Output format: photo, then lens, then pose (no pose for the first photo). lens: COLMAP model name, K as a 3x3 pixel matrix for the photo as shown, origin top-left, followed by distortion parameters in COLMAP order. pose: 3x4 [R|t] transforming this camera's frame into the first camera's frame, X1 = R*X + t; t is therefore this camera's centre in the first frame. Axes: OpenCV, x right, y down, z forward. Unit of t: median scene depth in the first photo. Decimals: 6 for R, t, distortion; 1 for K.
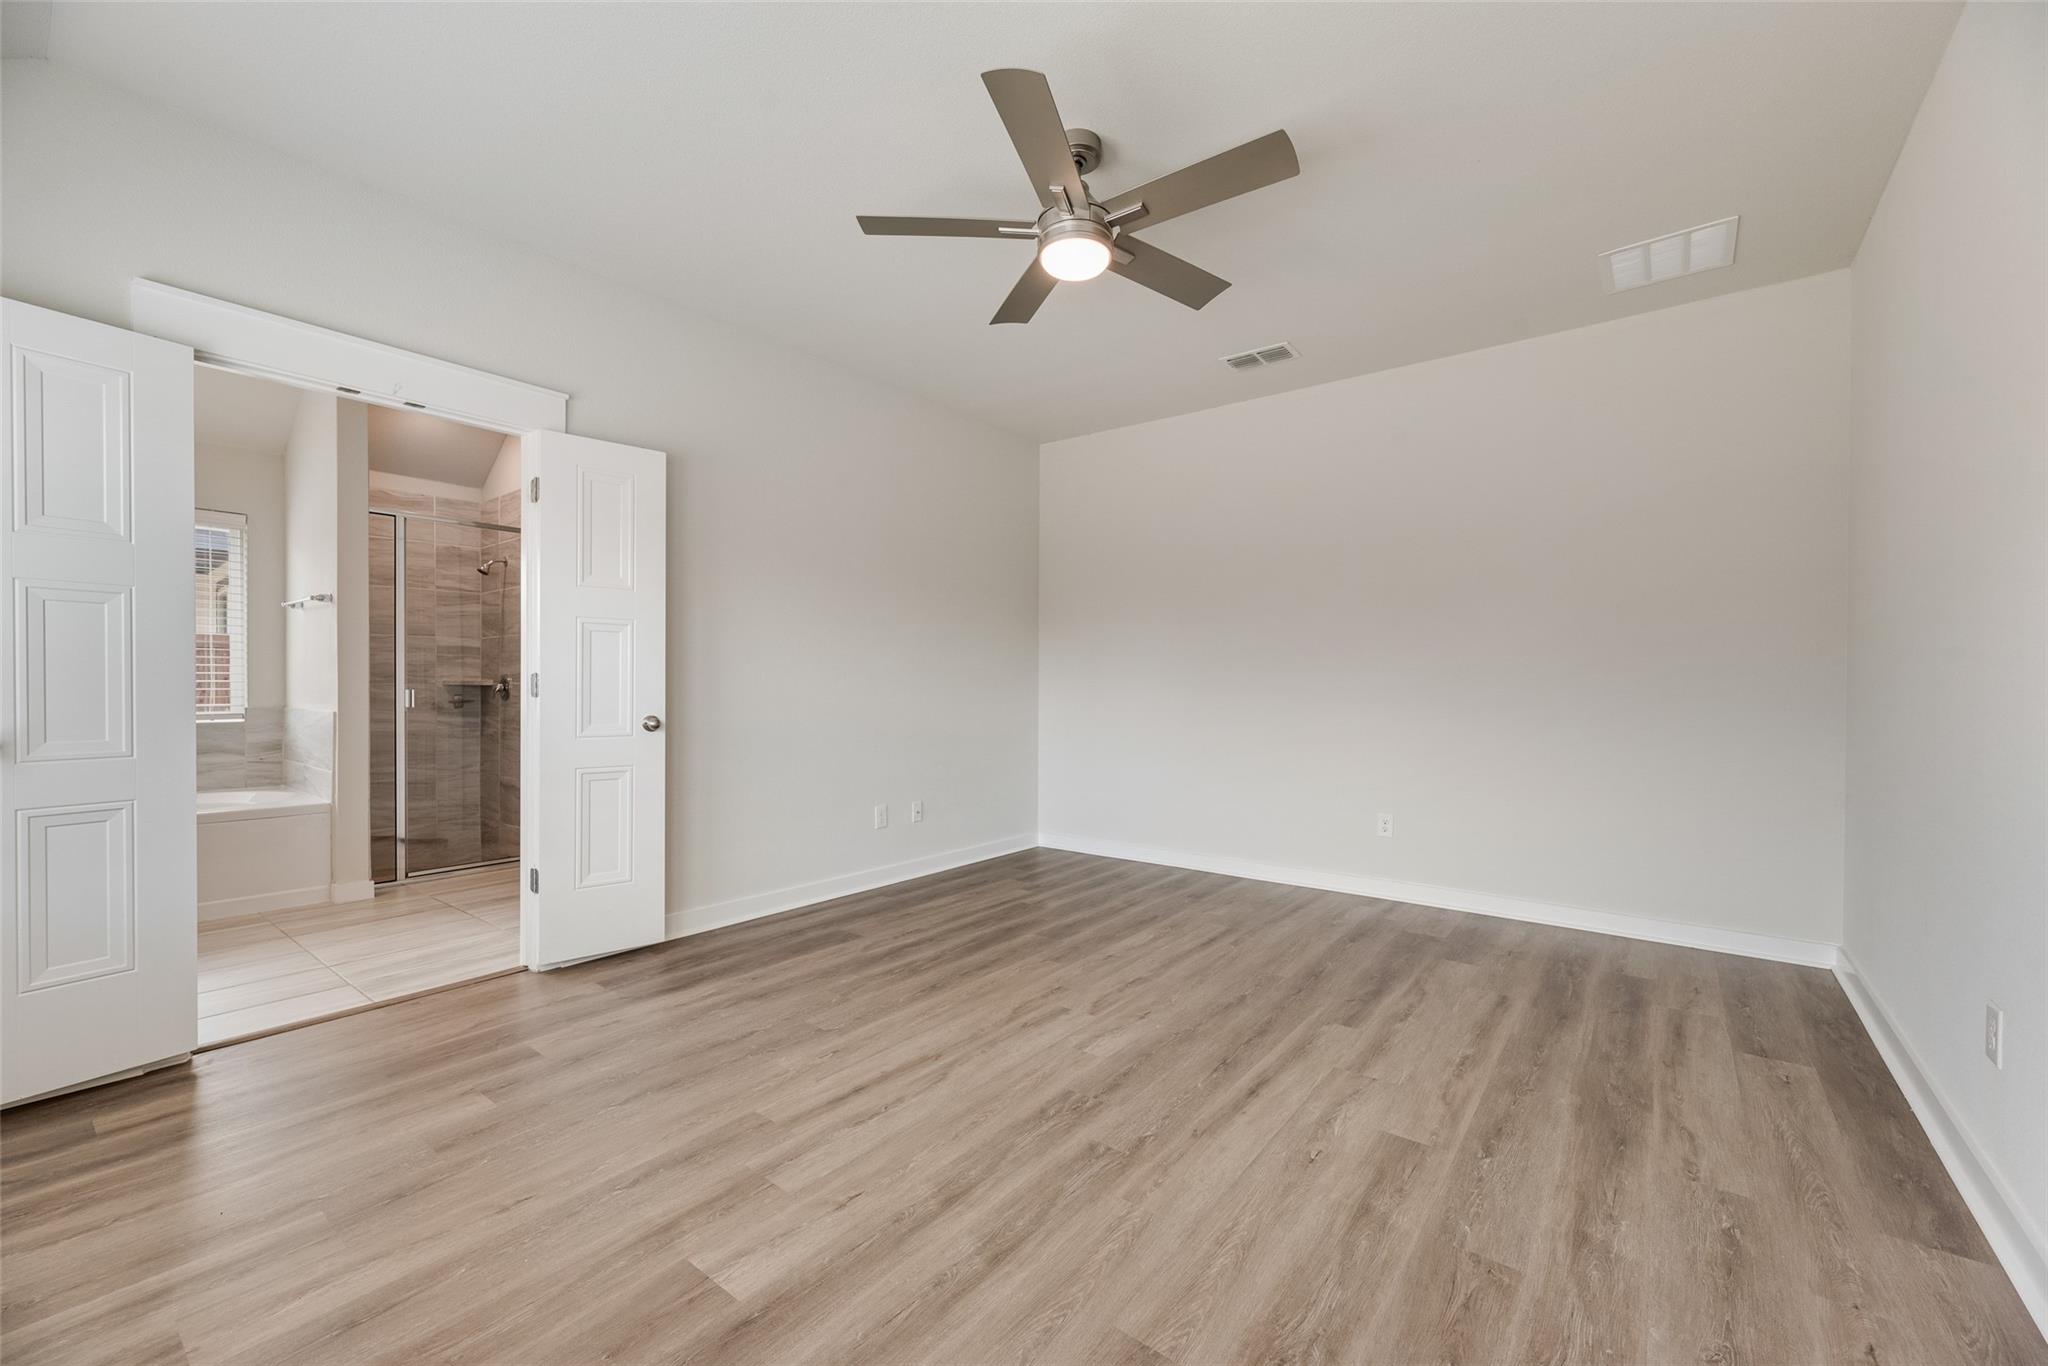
lens RADIAL K [[819.0, 0, 1034.1], [0, 819.0, 699.7], [0, 0, 1]] dist [0.001203, 0.000149]
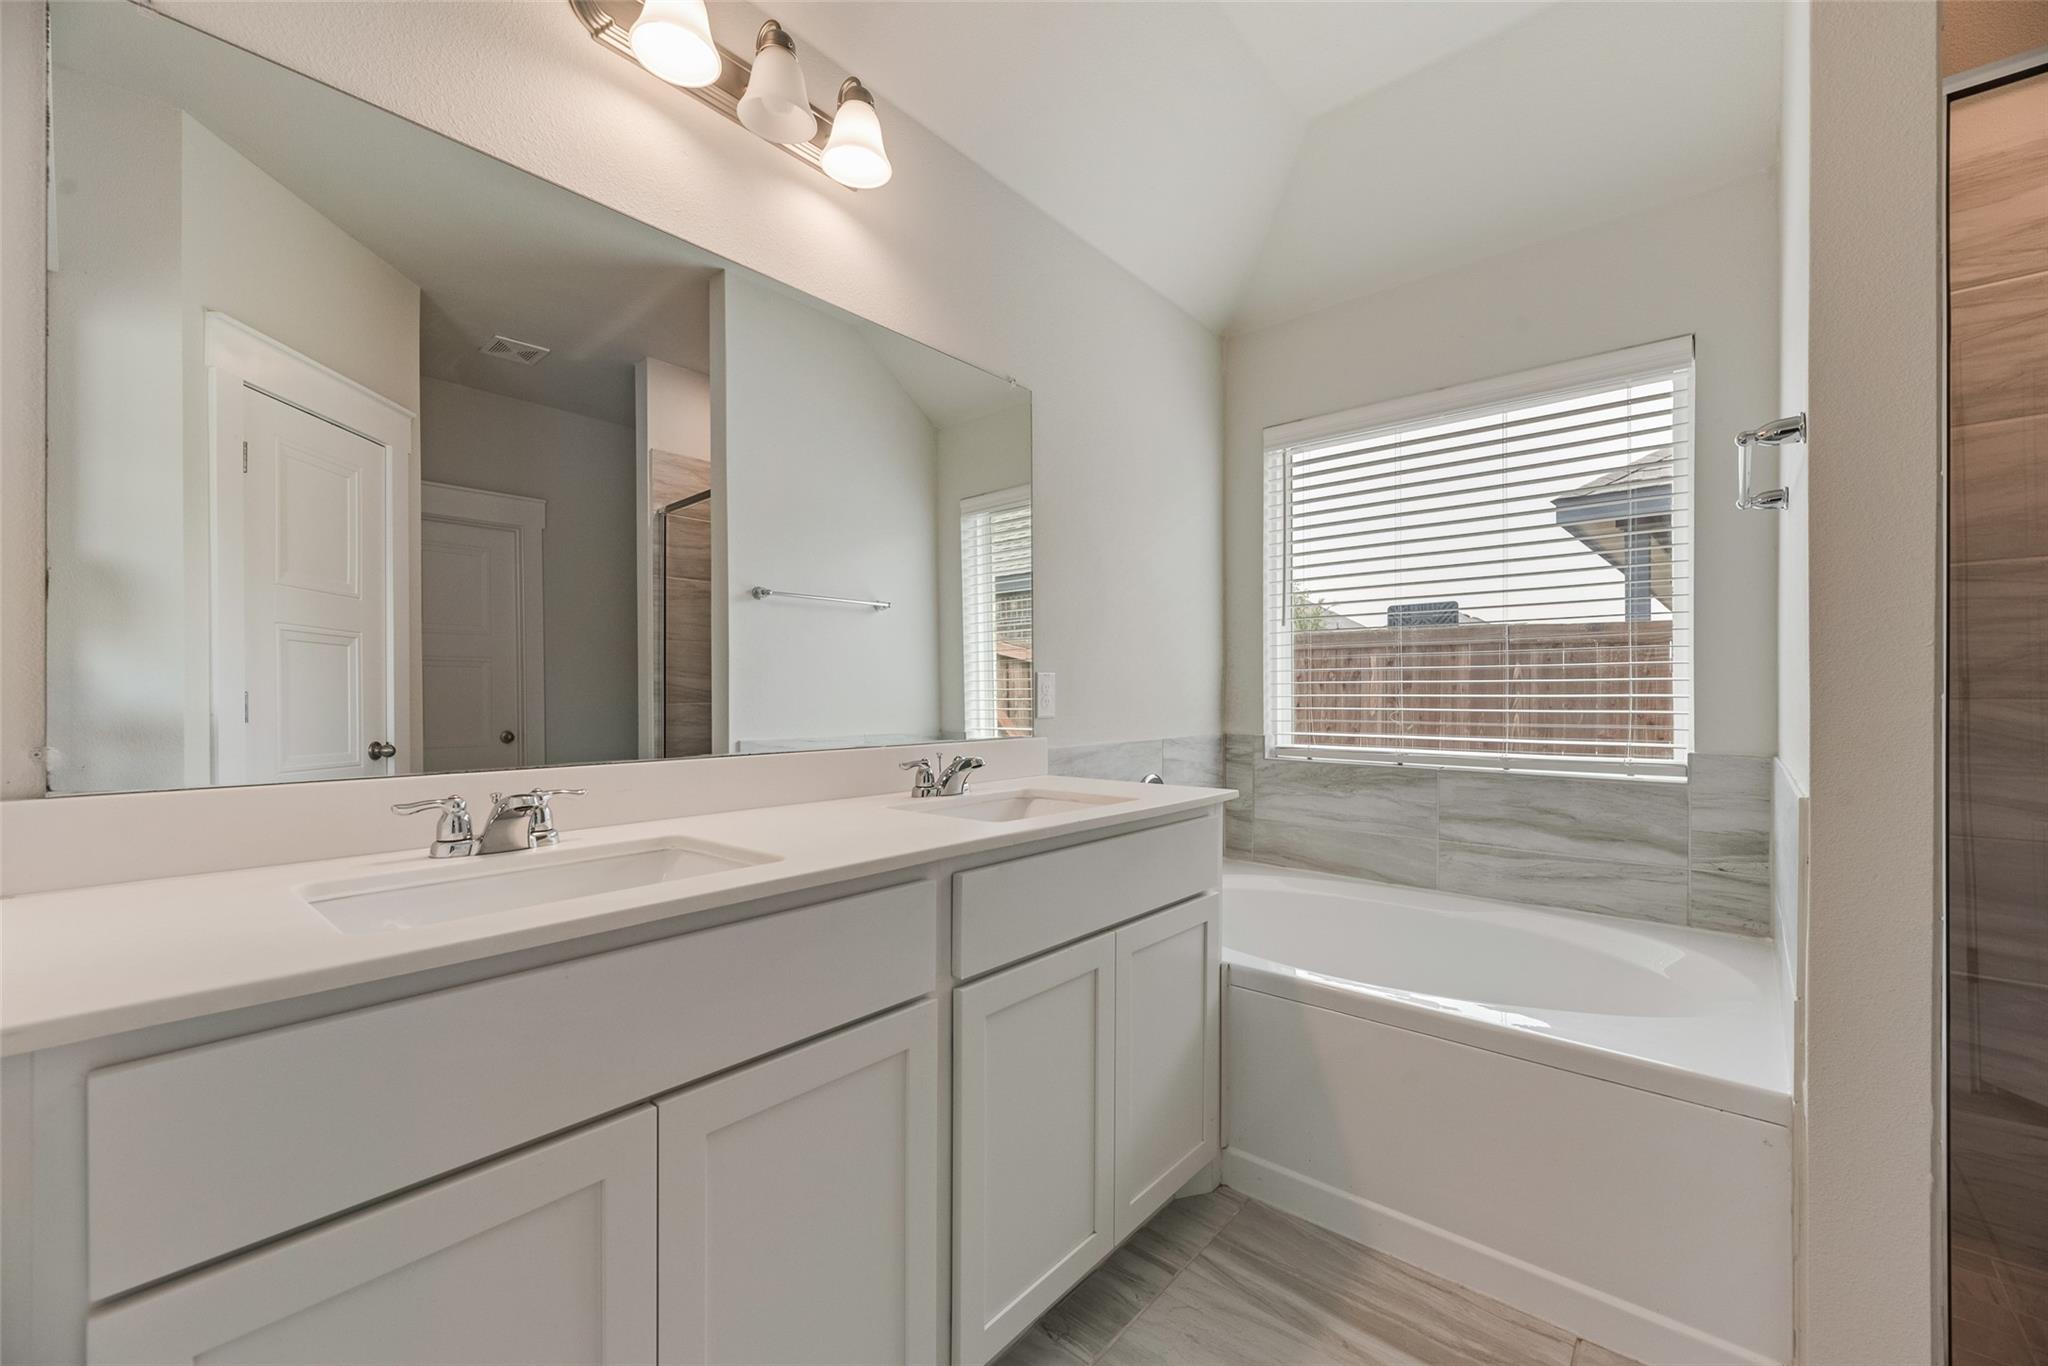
lens RADIAL K [[822.8, 0, 1025.3], [0, 822.8, 691.6], [0, 0, 1]] dist [0.000065, 0.000164]
pose [[-0.054872, -0.008713, -0.998455, -0.478234], [-0.018789, 0.999794, -0.007692, -0.014383], [0.998317, 0.018338, -0.055025, 0.651315]]
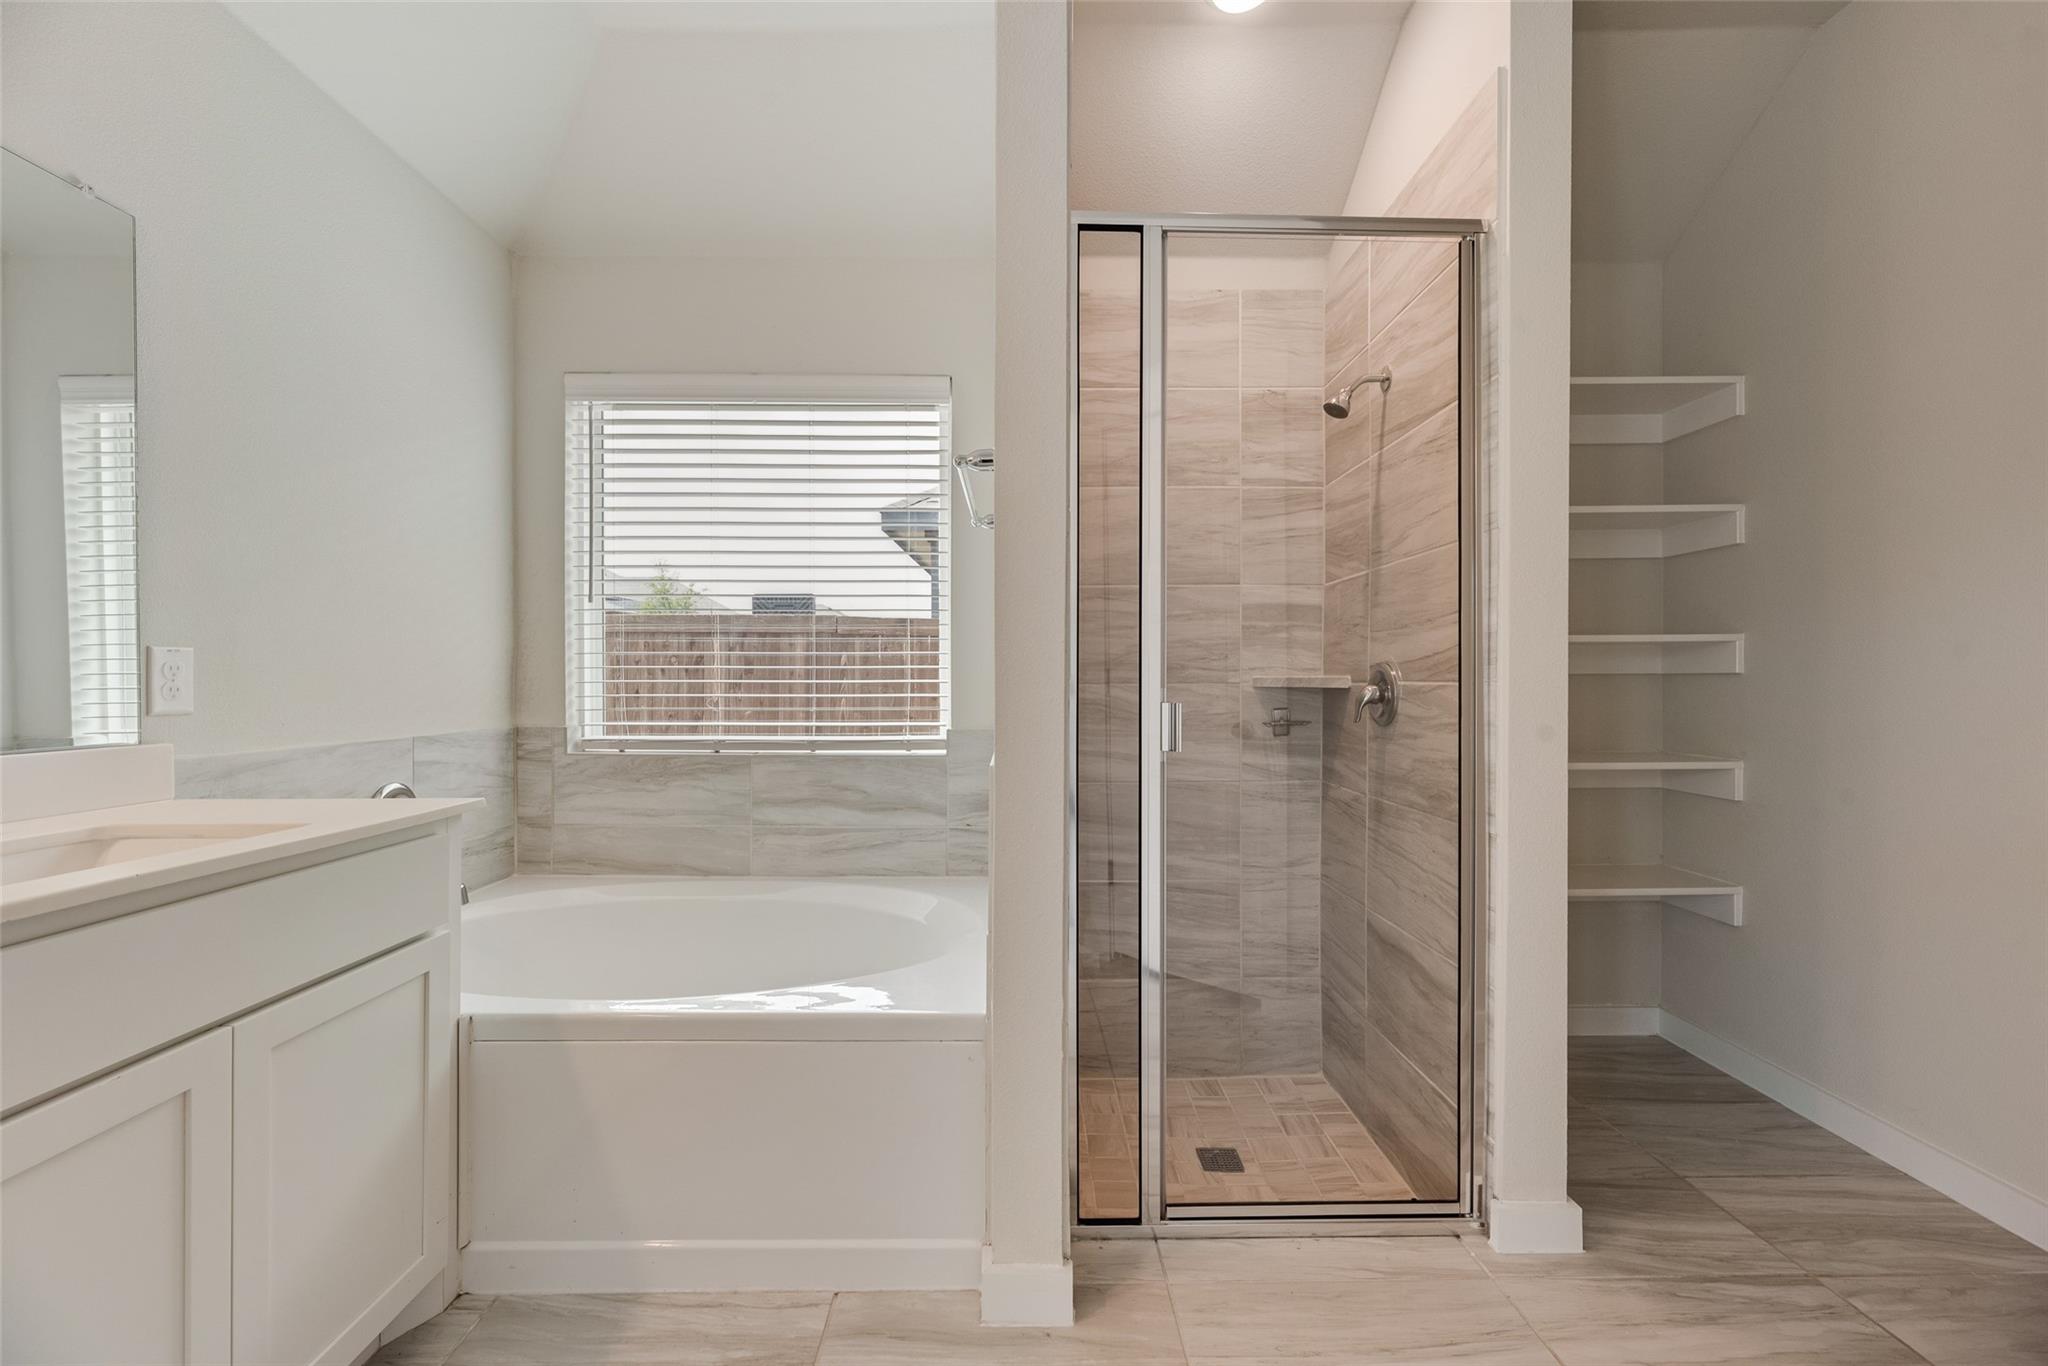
lens RADIAL K [[838.9, 0, 1021.1], [0, 838.9, 677.0], [0, 0, 1]] dist [0.000252, 0.000120]
pose [[0.618509, -0.007877, -0.785738, -0.492367], [-0.011590, 0.999750, -0.019146, -0.015221], [0.785692, 0.020949, 0.618263, 0.691765]]
